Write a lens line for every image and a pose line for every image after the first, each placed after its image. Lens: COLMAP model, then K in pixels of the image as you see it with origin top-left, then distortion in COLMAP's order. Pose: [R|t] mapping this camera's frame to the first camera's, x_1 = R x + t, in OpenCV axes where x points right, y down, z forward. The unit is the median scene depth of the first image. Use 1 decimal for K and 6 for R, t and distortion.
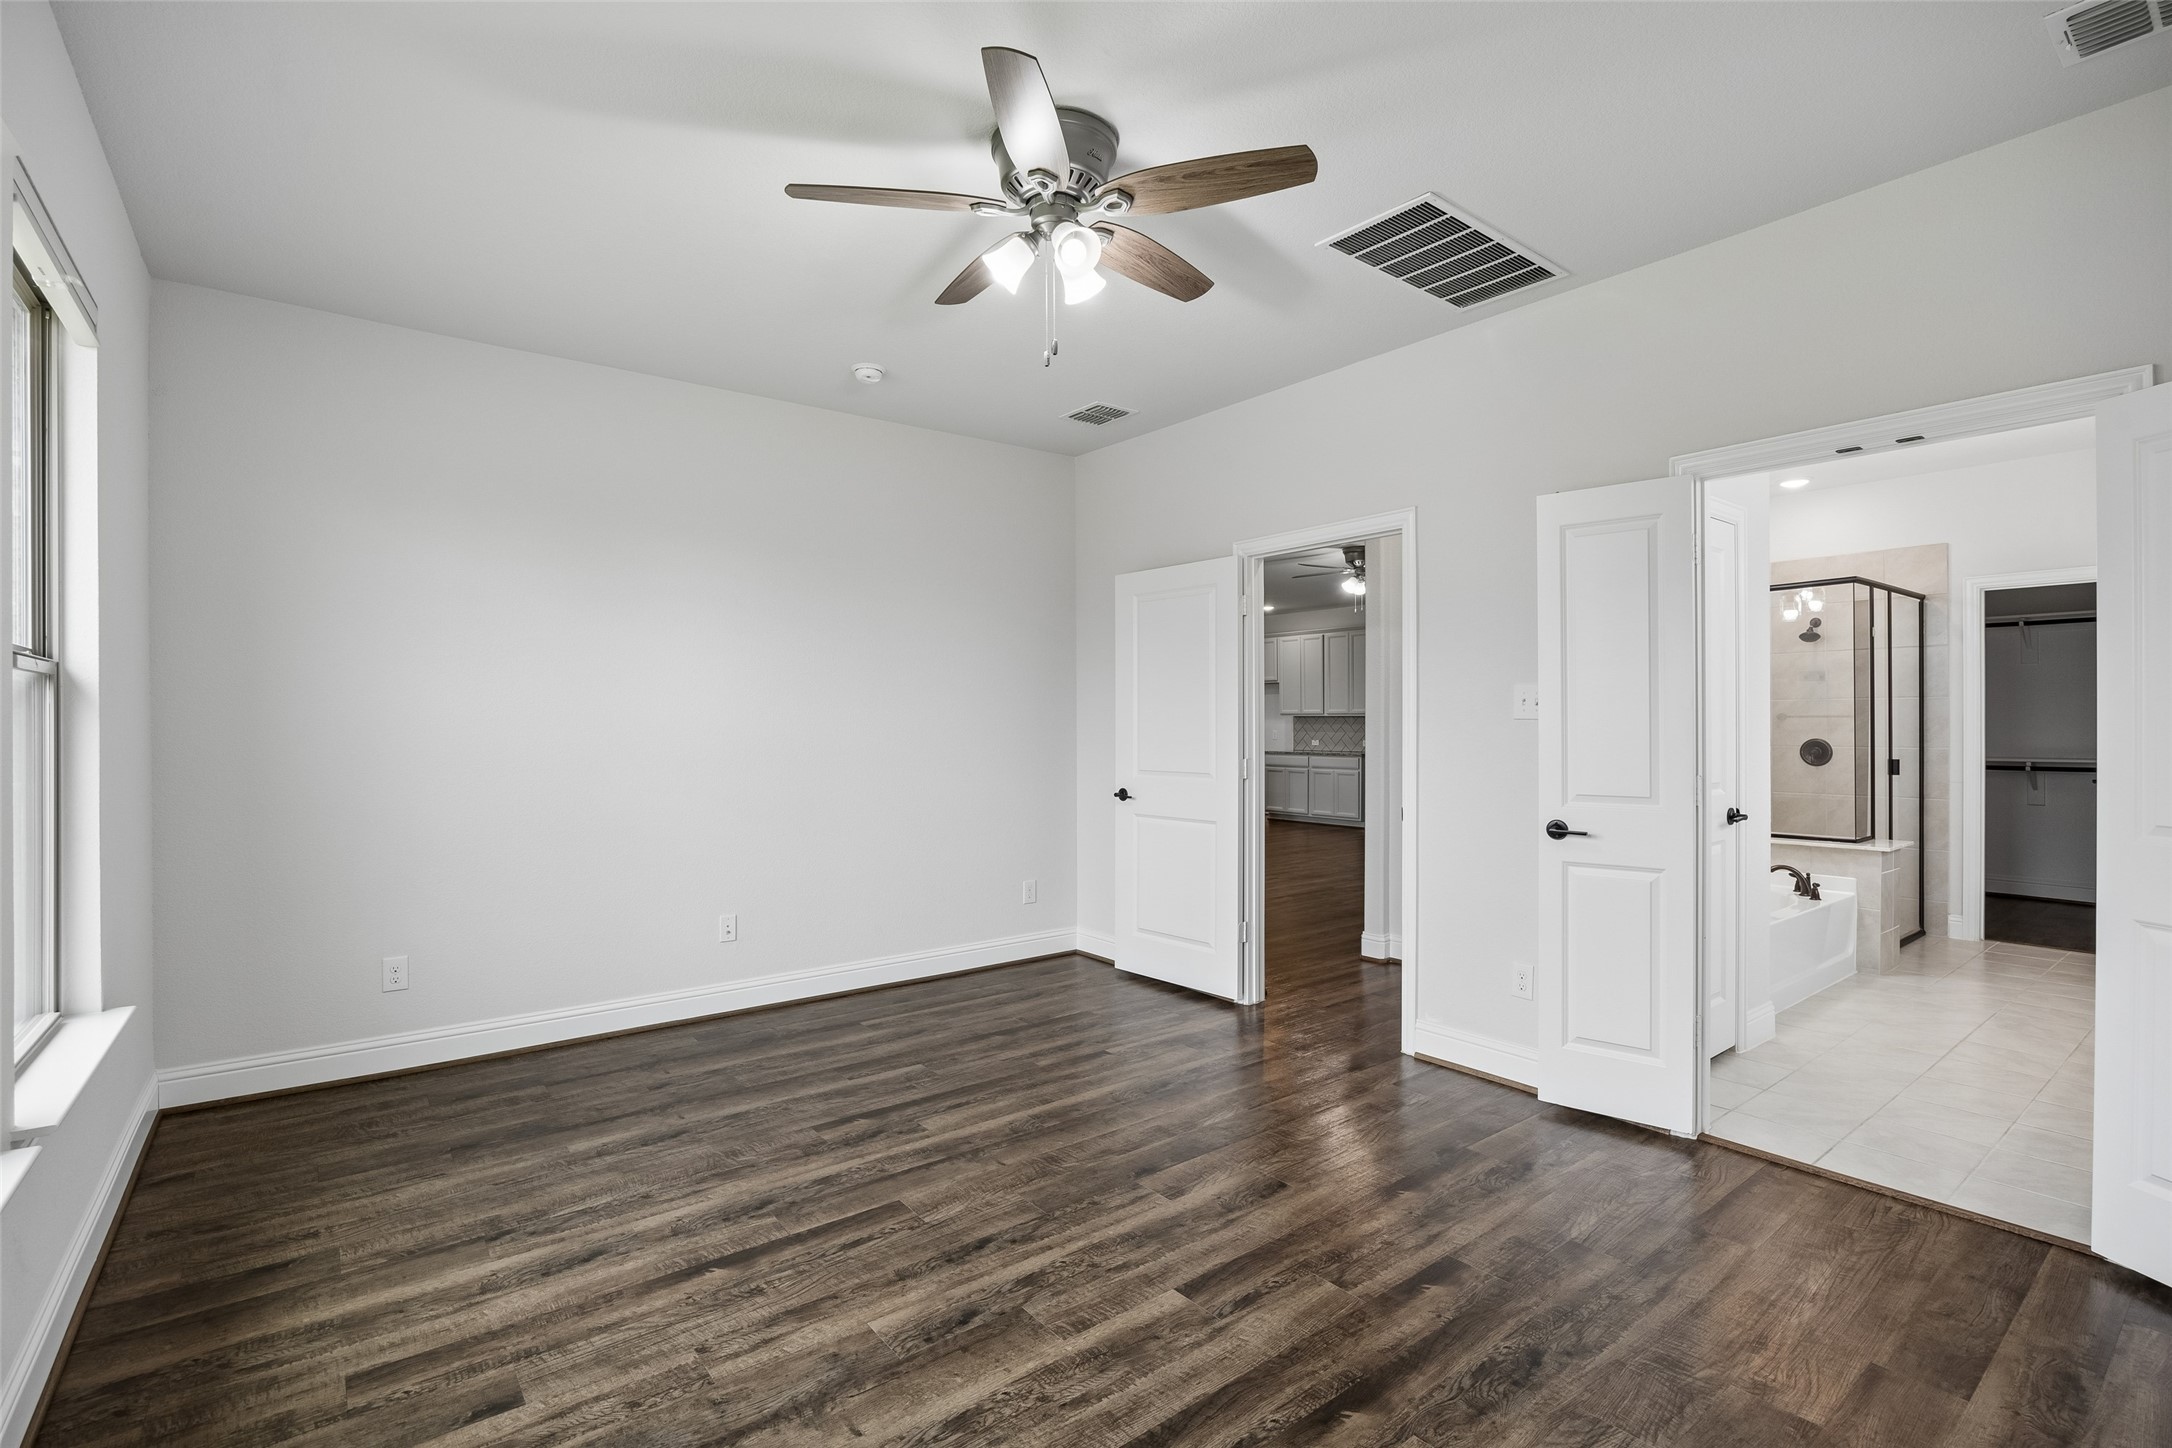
lens RADIAL K [[1030.9, 0, 1069.1], [0, 1030.9, 726.7], [0, 0, 1]] dist [-0.003170, 0.000283]
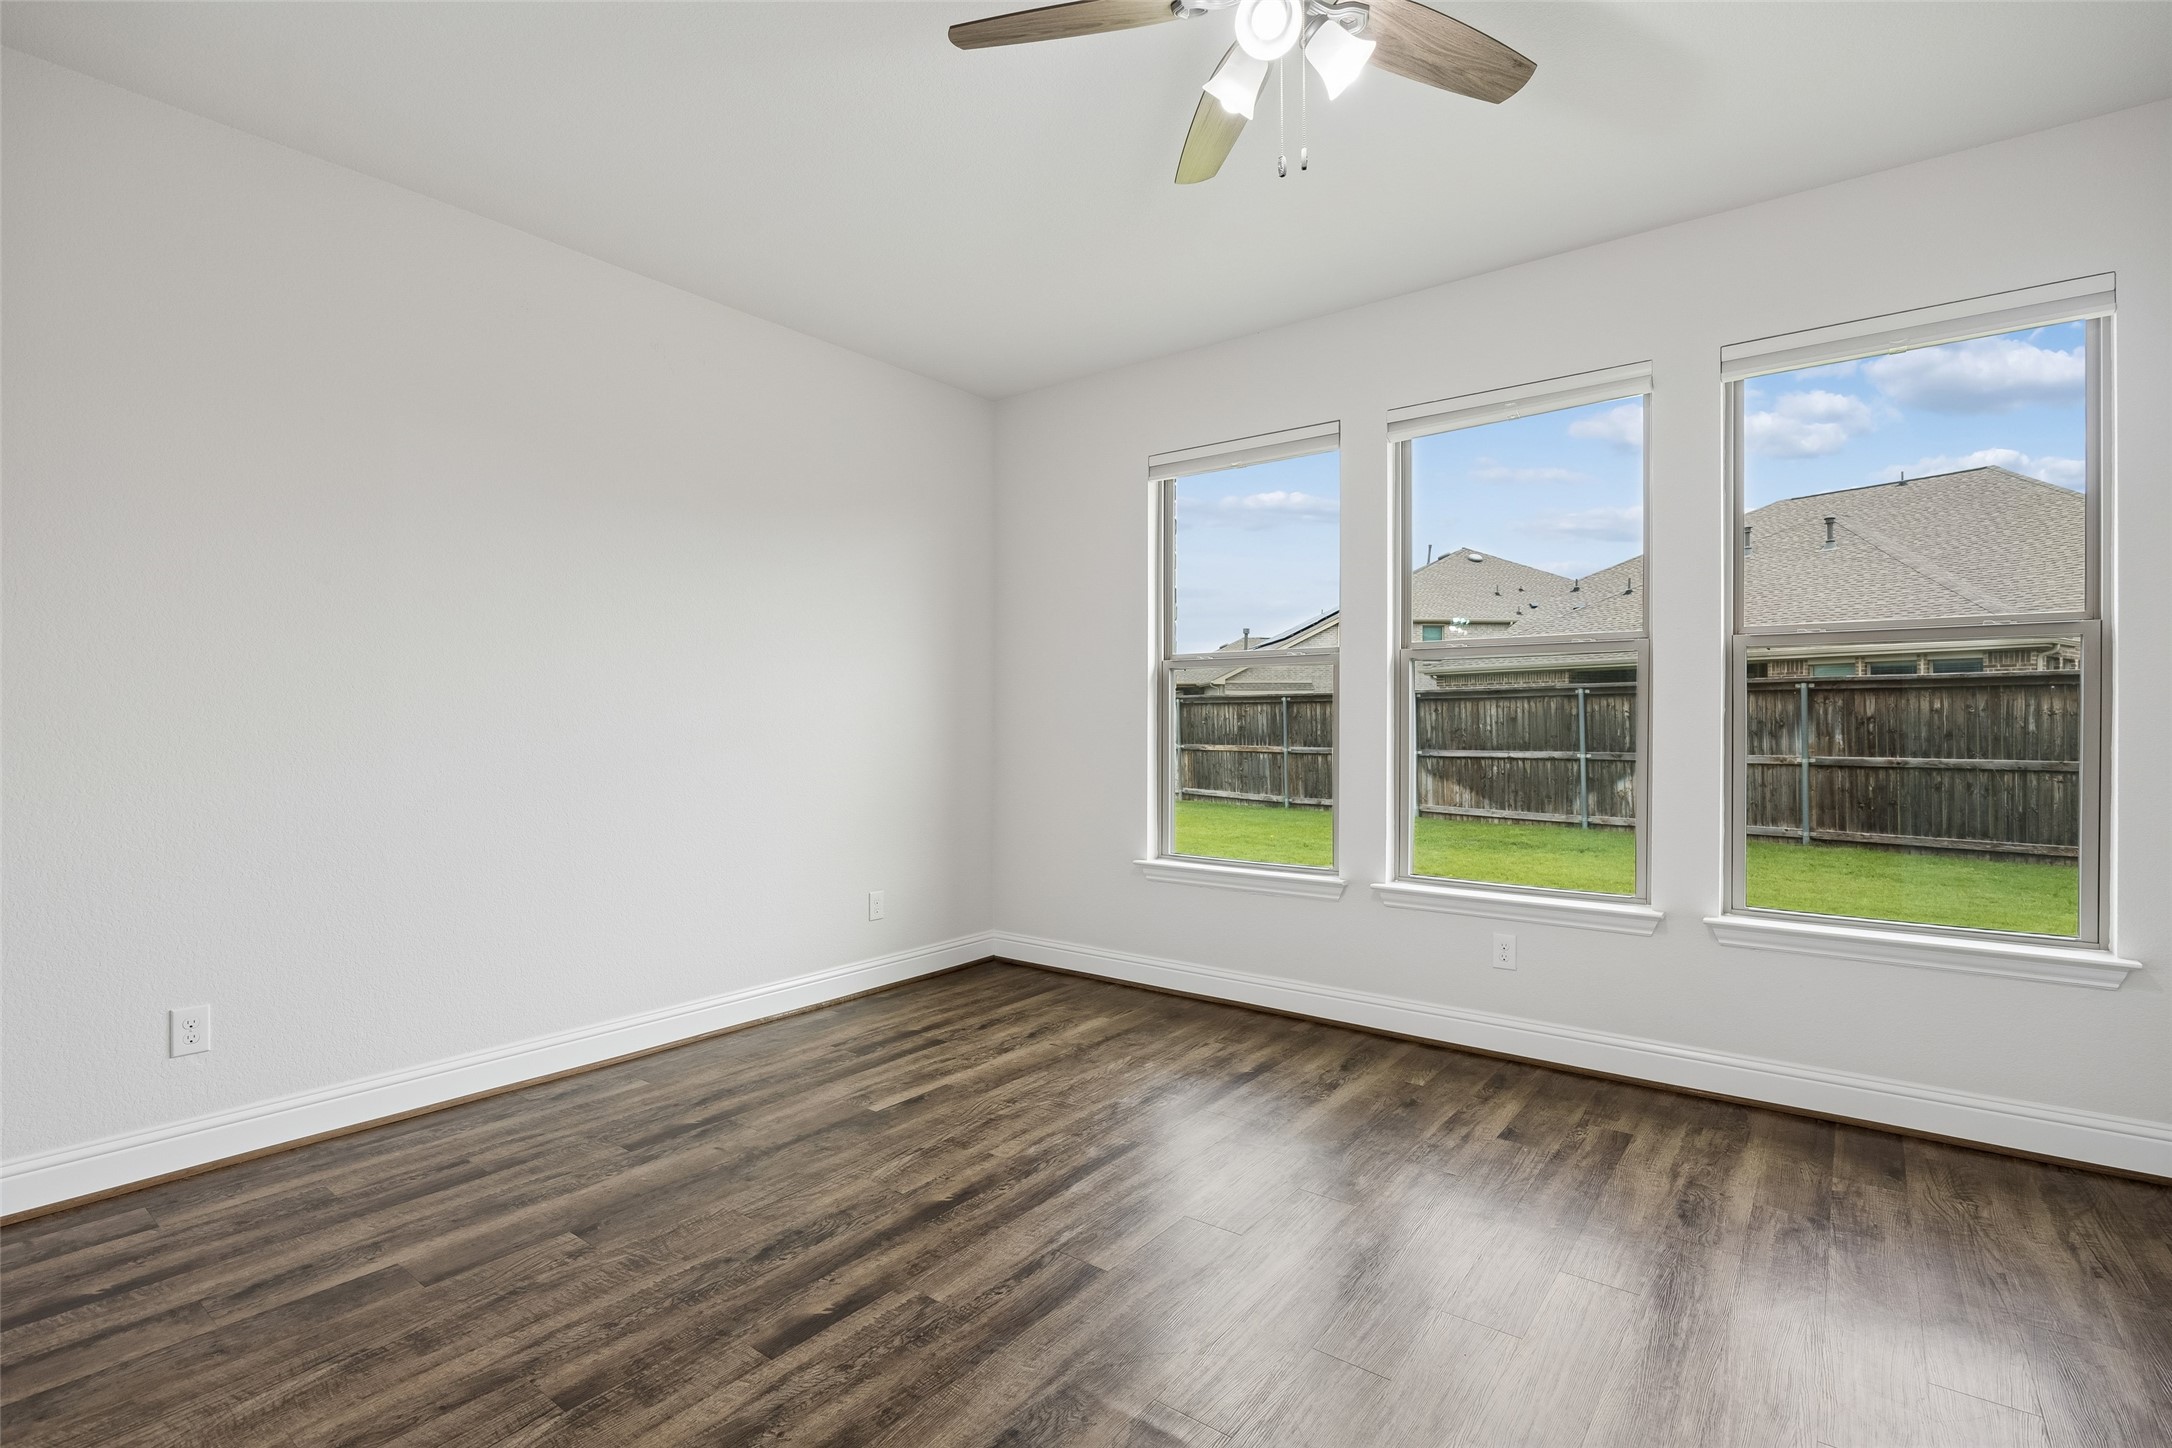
lens RADIAL K [[1030.9, 0, 1051.5], [0, 1030.9, 714.8], [0, 0, 1]] dist [-0.003170, 0.000283]
pose [[-0.973624, -0.007041, -0.228049, 0.355494], [-0.006011, 0.999968, -0.005209, 0.044959], [0.228078, -0.003700, -0.973636, 1.843857]]
